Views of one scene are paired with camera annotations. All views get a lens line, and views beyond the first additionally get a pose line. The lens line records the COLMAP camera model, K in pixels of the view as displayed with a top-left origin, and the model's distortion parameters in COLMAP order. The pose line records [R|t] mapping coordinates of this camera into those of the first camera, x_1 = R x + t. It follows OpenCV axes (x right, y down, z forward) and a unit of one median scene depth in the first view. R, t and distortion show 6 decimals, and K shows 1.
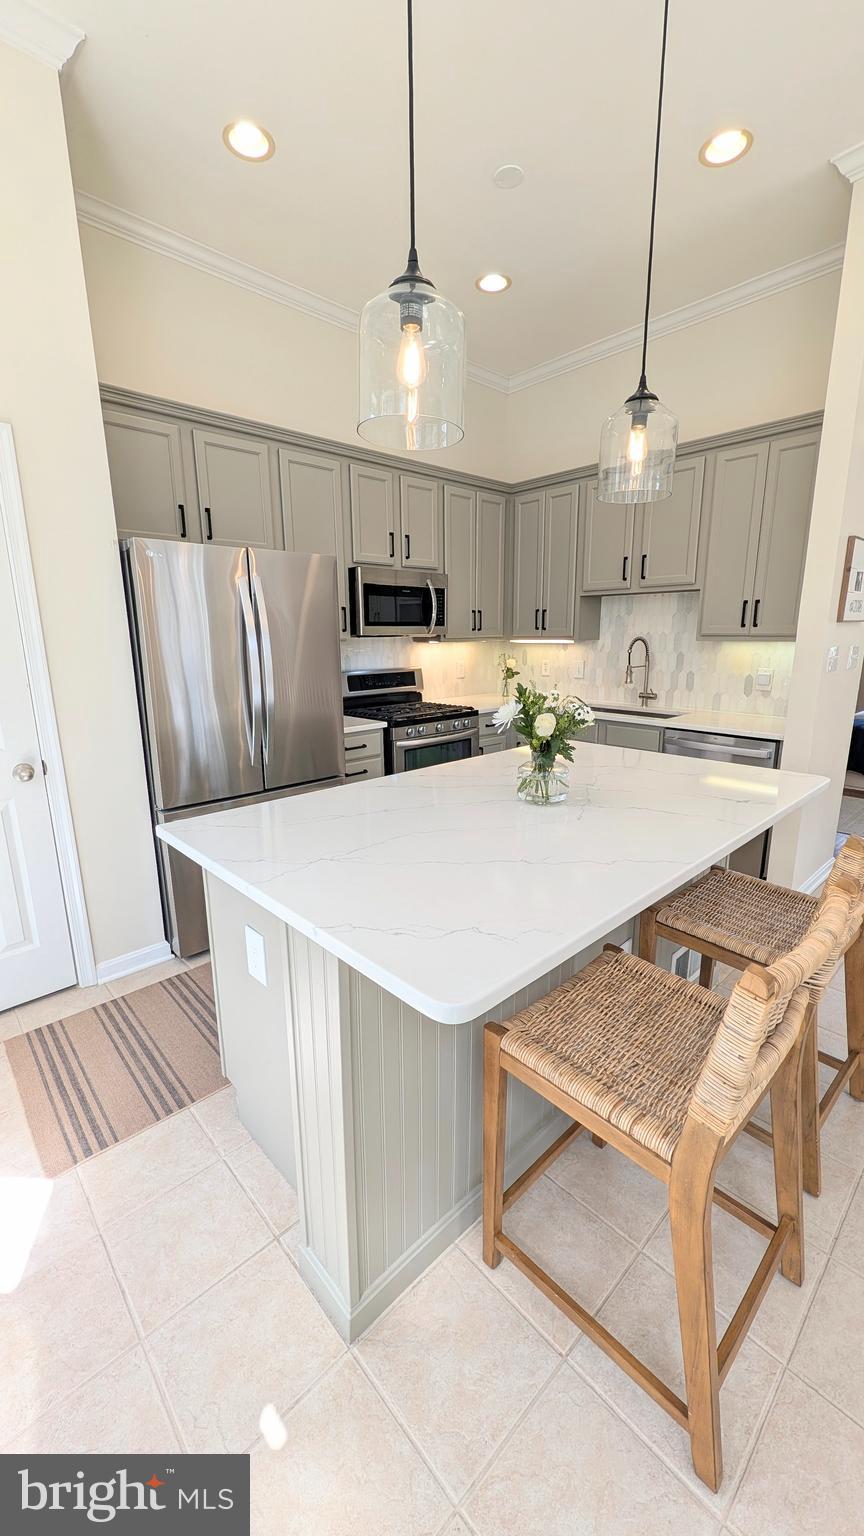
lens RADIAL K [[588.5, 0, 432.0], [0, 588.5, 768.0], [0, 0, 1]] dist [0.002701, -0.000168]
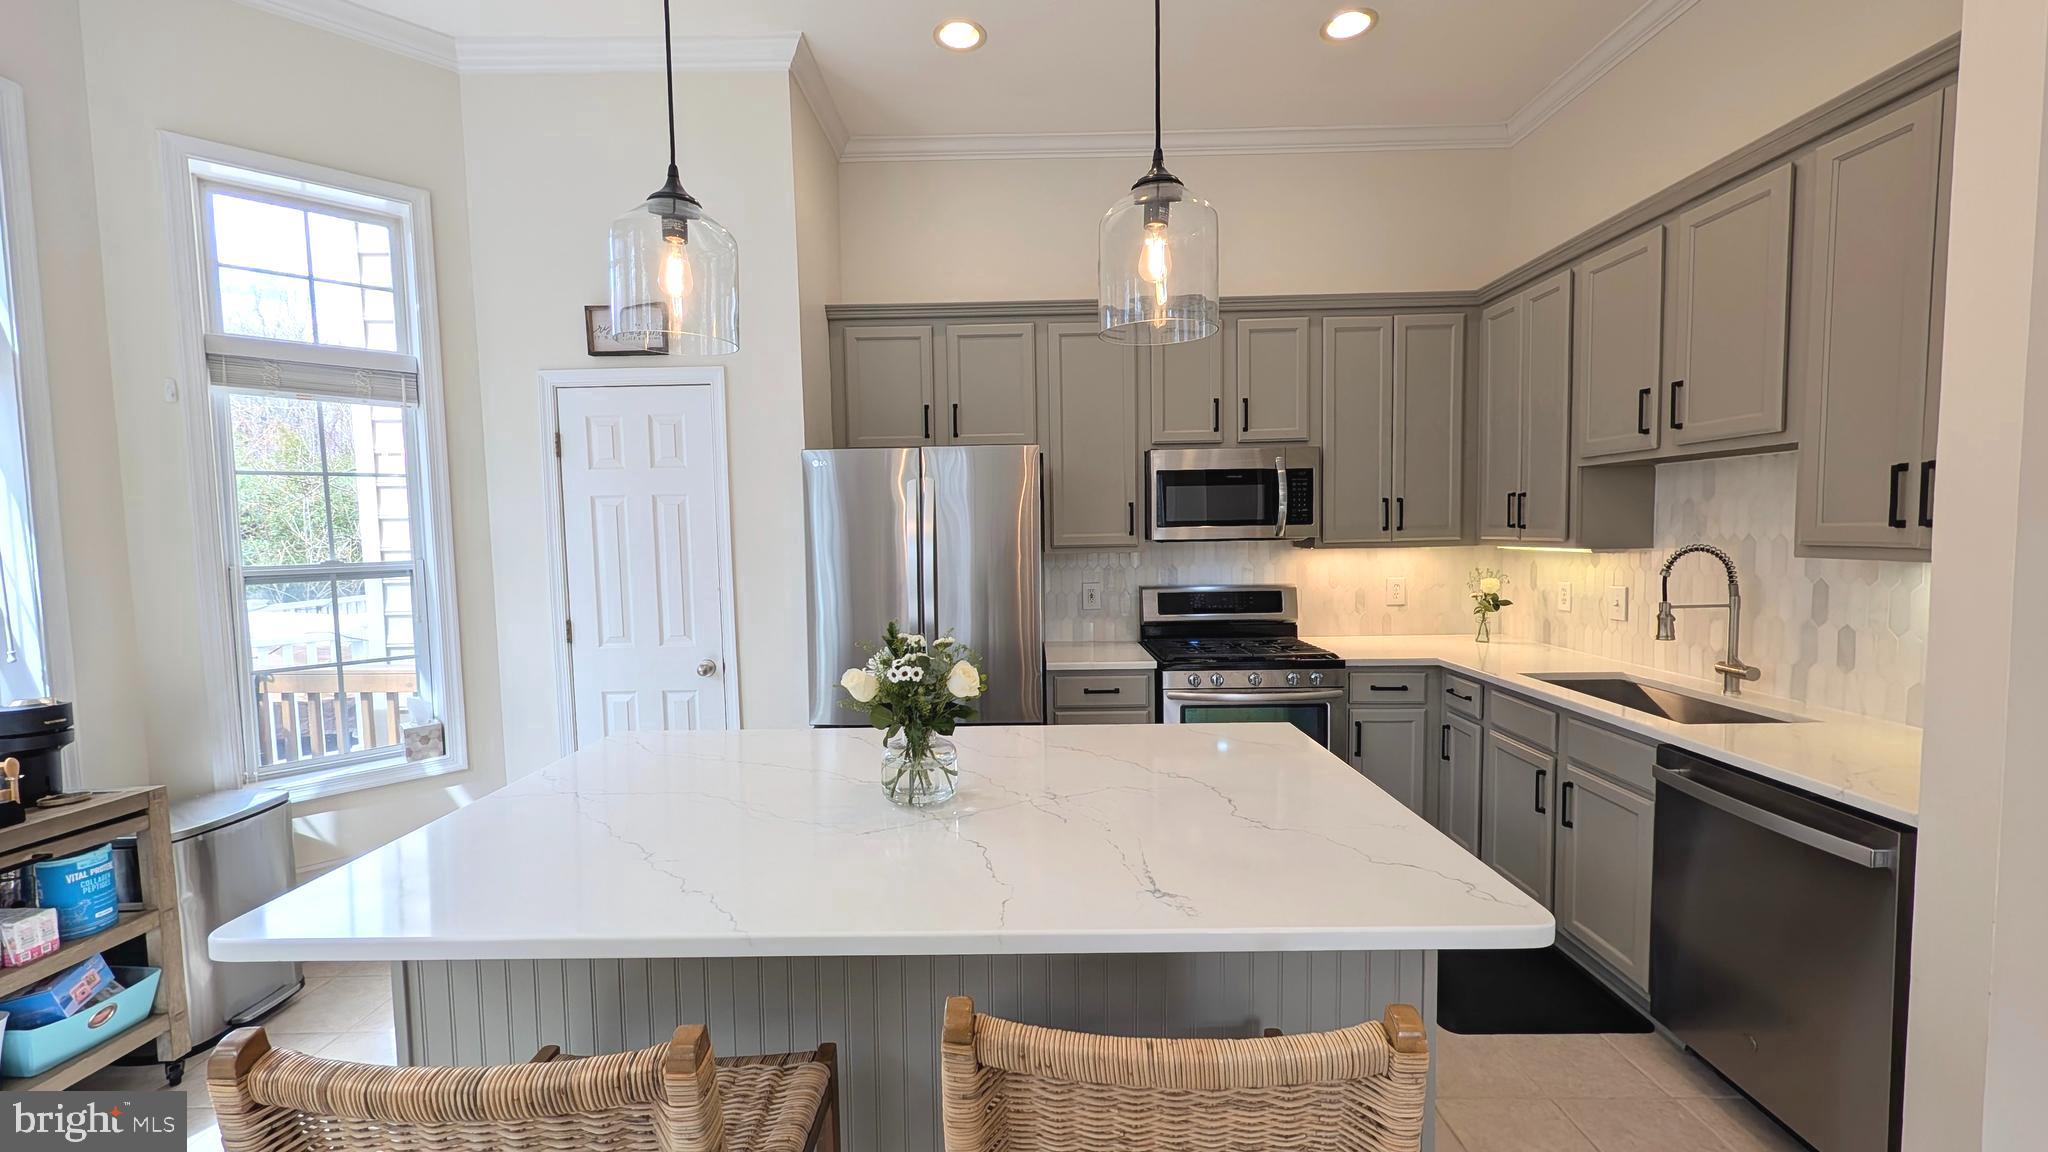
lens RADIAL K [[784.6, 0, 1024.0], [0, 784.6, 576.0], [0, 0, 1]] dist [0.002701, -0.000168]
pose [[0.723768, 0.039446, -0.688915, 0.409014], [-0.146583, 0.984368, -0.097636, -0.057977], [0.674294, 0.171649, 0.718237, 0.186835]]
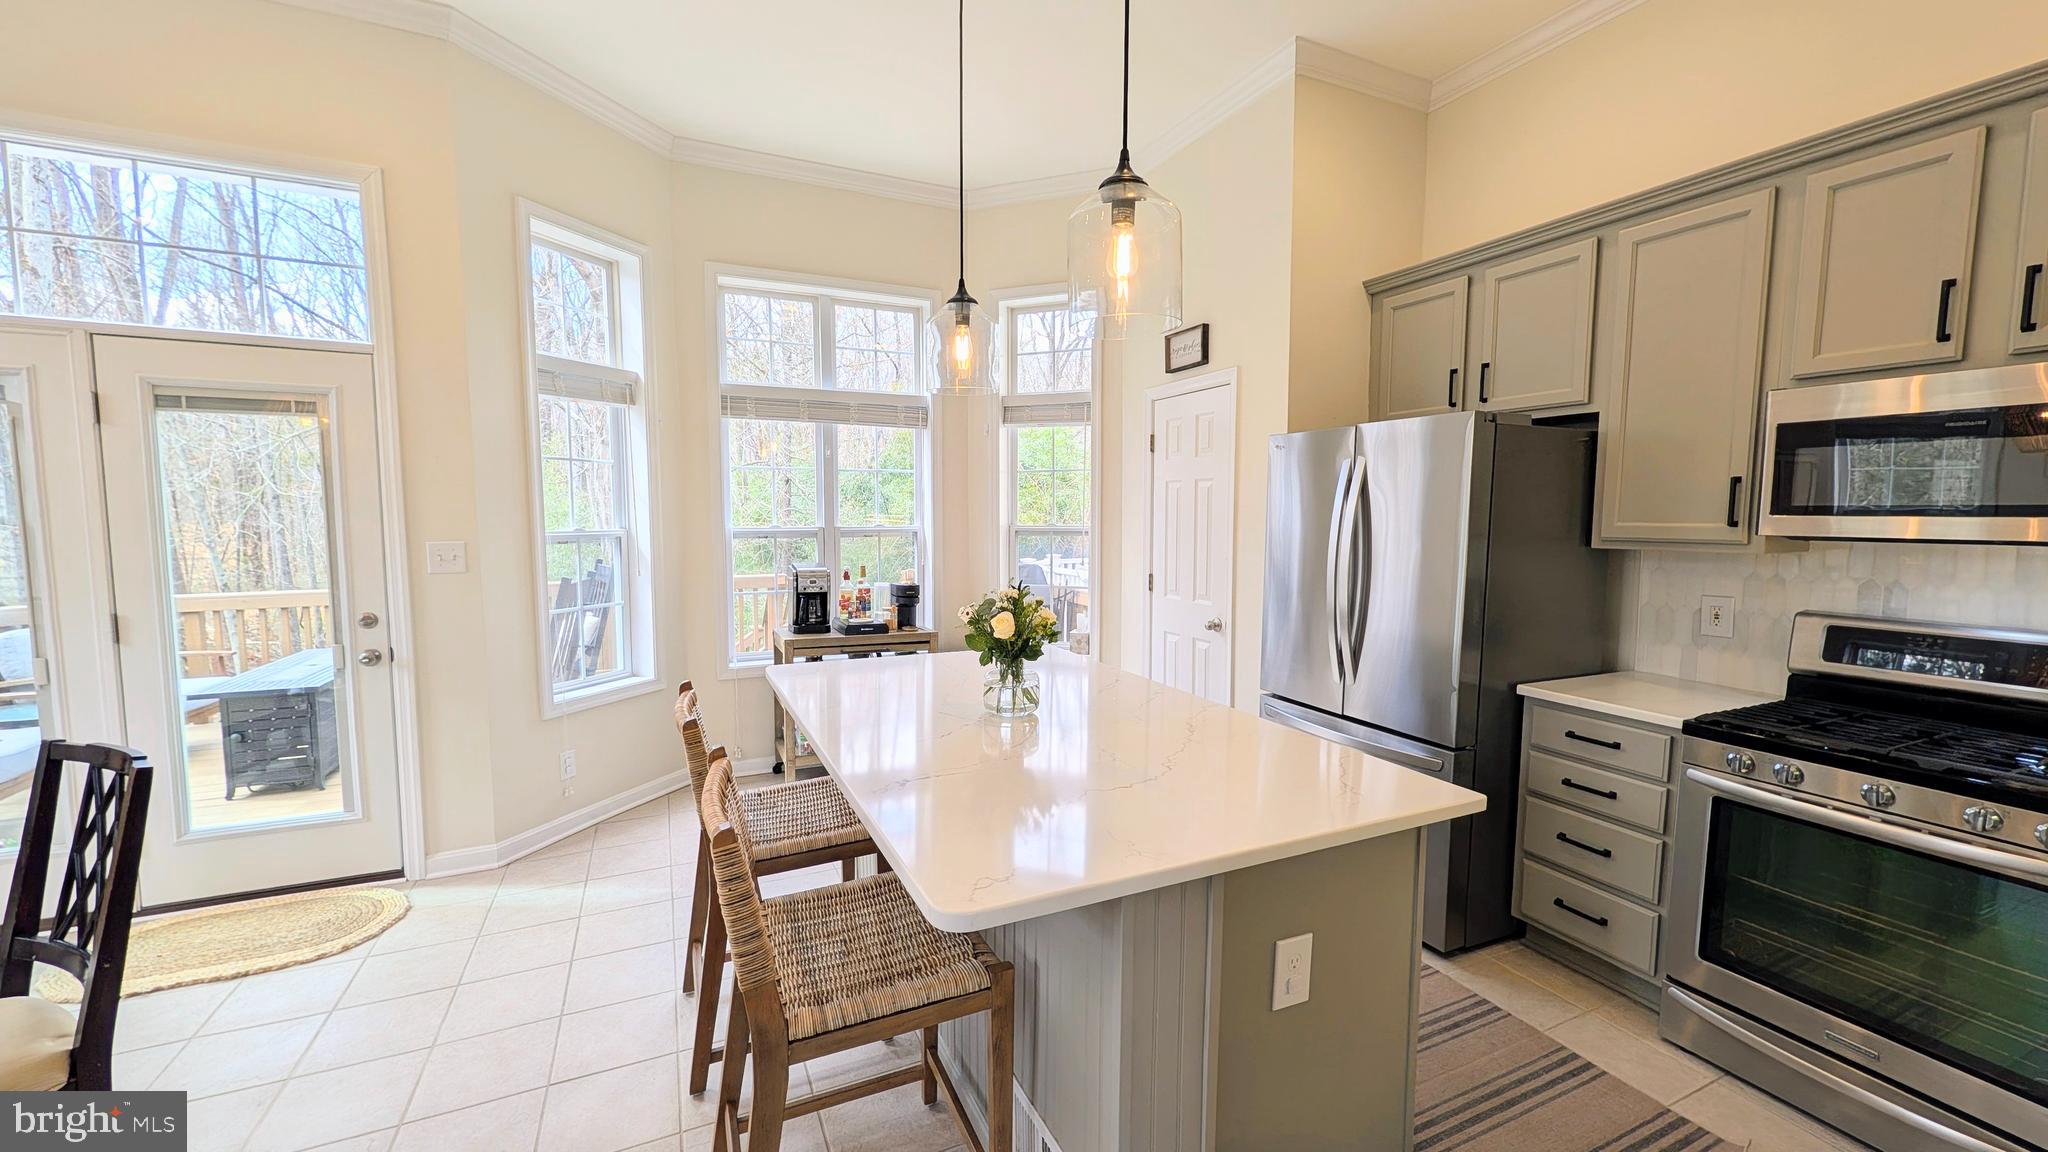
lens RADIAL K [[791.2, 0, 1024.0], [0, 791.2, 576.0], [0, 0, 1]] dist [0.015865, 0.000083]
pose [[-0.308215, 0.092080, -0.946850, 0.611718], [-0.212505, 0.963491, 0.162873, -0.162826], [0.927278, 0.251410, -0.277395, 0.605308]]
